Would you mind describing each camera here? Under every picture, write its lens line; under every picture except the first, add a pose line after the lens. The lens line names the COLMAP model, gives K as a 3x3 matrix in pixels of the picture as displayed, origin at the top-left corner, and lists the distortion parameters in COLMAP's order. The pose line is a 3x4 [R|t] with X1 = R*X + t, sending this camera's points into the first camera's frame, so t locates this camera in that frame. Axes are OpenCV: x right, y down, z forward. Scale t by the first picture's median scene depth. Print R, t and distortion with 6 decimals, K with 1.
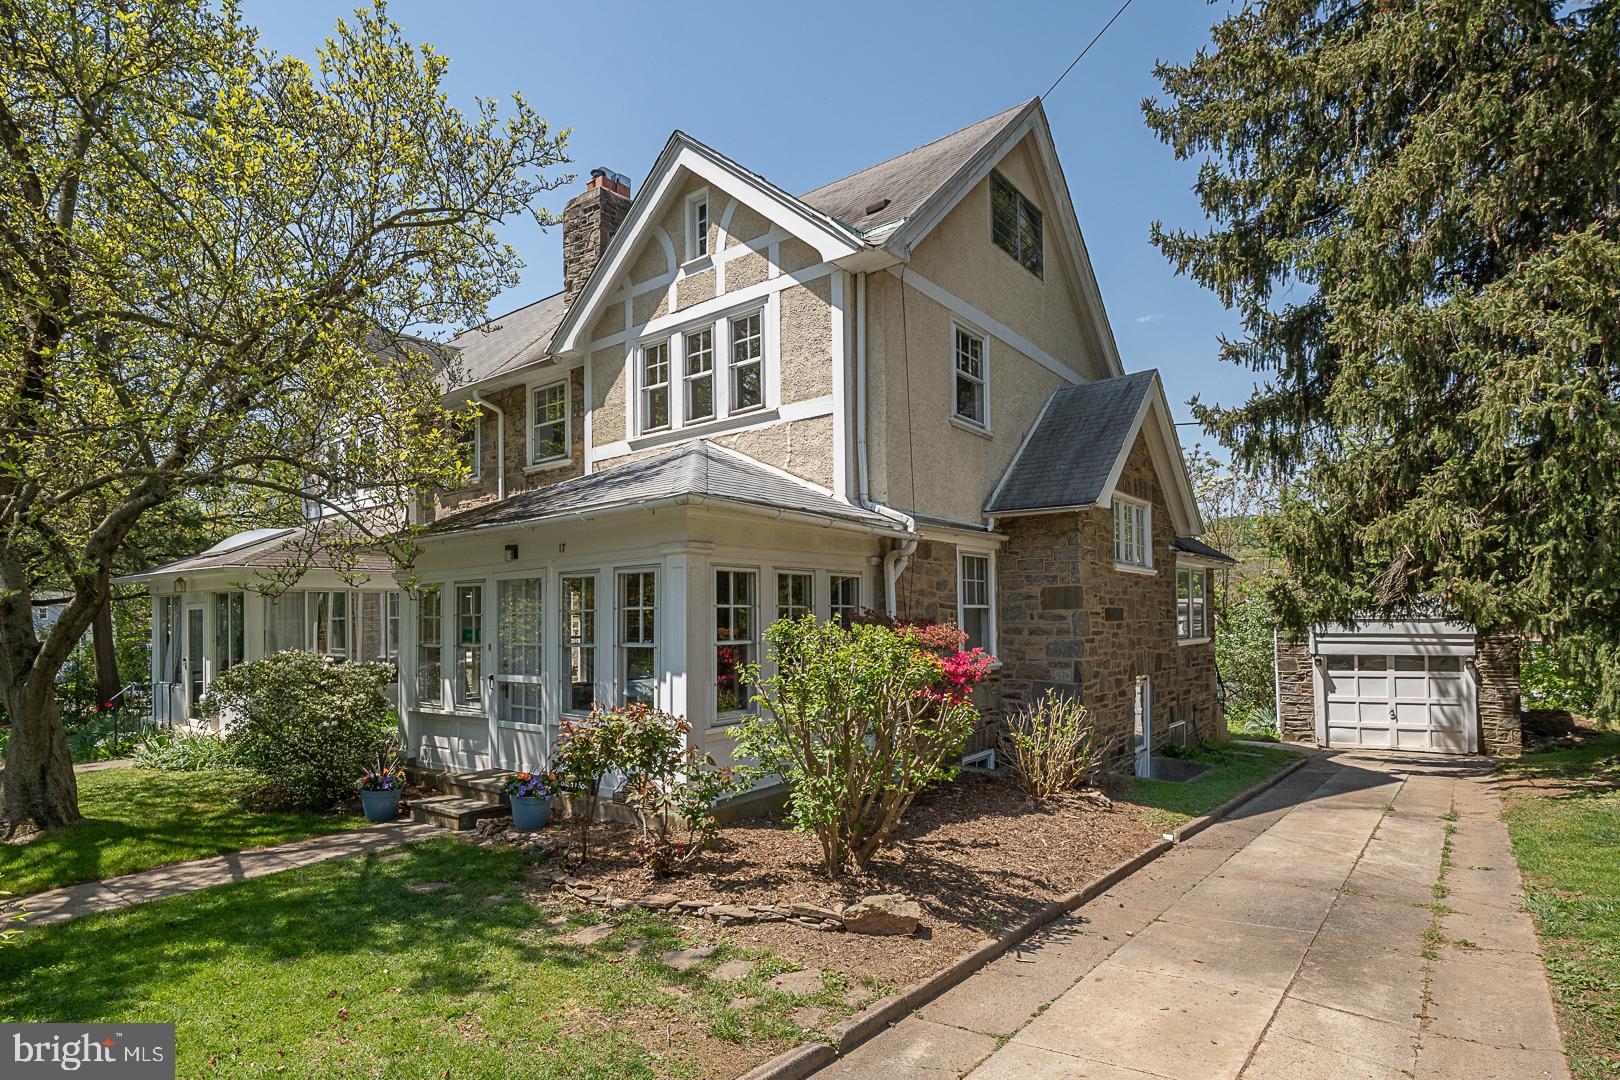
lens RADIAL K [[864.8, 0, 808.5], [0, 864.8, 608.0], [0, 0, 1]] dist [0.004374, 0.000981]
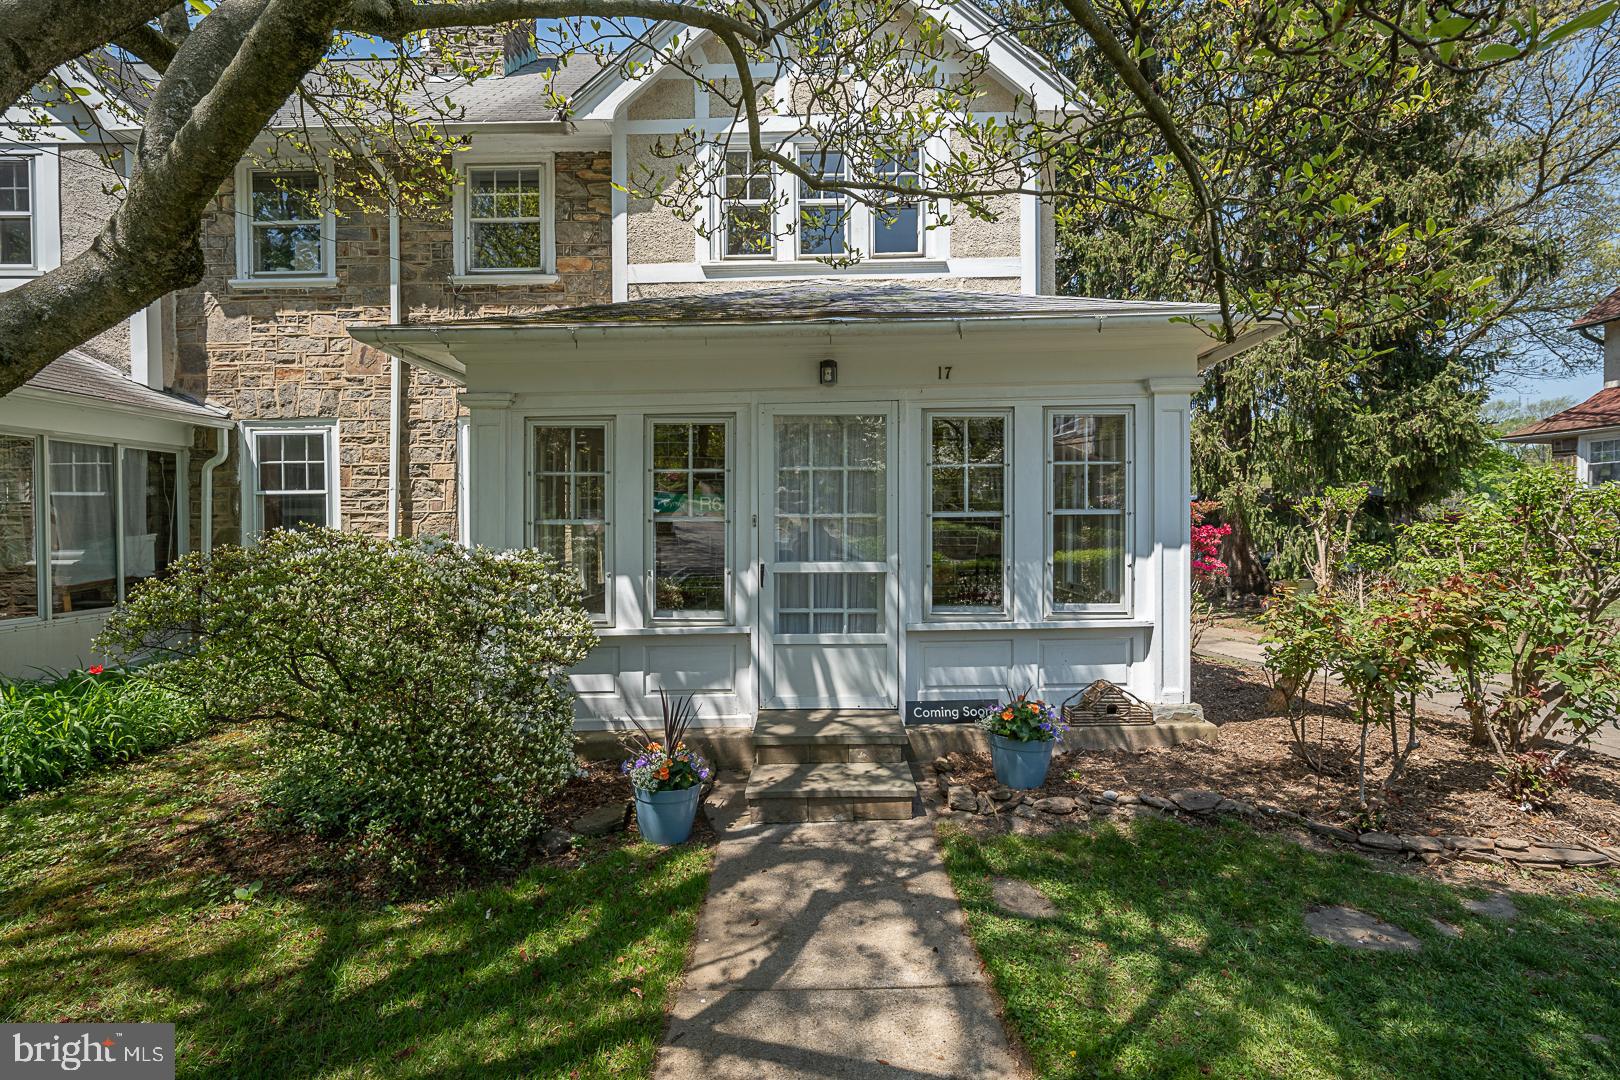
lens RADIAL K [[677.2, 0, 810.0], [0, 677.2, 540.0], [0, 0, 1]] dist [0.000685, 0.000021]
pose [[0.787781, -0.008841, 0.615892, -0.653495], [-0.006559, 0.999720, 0.022740, 0.048905], [-0.615921, -0.021954, 0.787502, 0.596632]]
